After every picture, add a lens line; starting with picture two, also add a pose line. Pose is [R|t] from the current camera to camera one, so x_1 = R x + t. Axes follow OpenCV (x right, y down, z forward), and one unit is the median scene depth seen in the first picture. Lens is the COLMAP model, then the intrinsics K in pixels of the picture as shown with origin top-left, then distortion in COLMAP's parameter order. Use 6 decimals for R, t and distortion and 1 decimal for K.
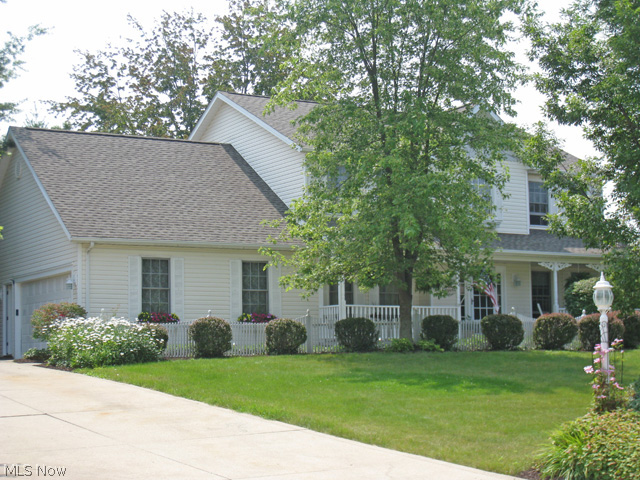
lens RADIAL K [[1212.2, 0, 320.0], [0, 1212.2, 240.0], [0, 0, 1]] dist [0.016211, 0.018823]
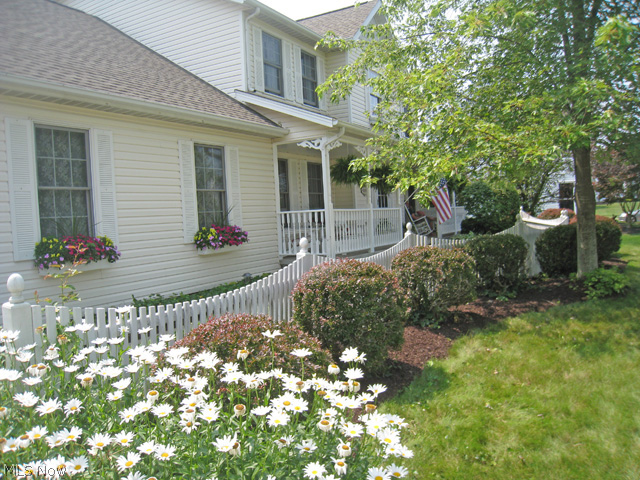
lens RADIAL K [[519.8, 0, 320.0], [0, 519.8, 240.0], [0, 0, 1]] dist [-0.159550, 0.117089]
pose [[0.851104, -0.069173, 0.520420, -0.154485], [0.015625, 0.994180, 0.106591, 0.040445], [-0.524765, -0.082589, 0.847231, 0.763678]]
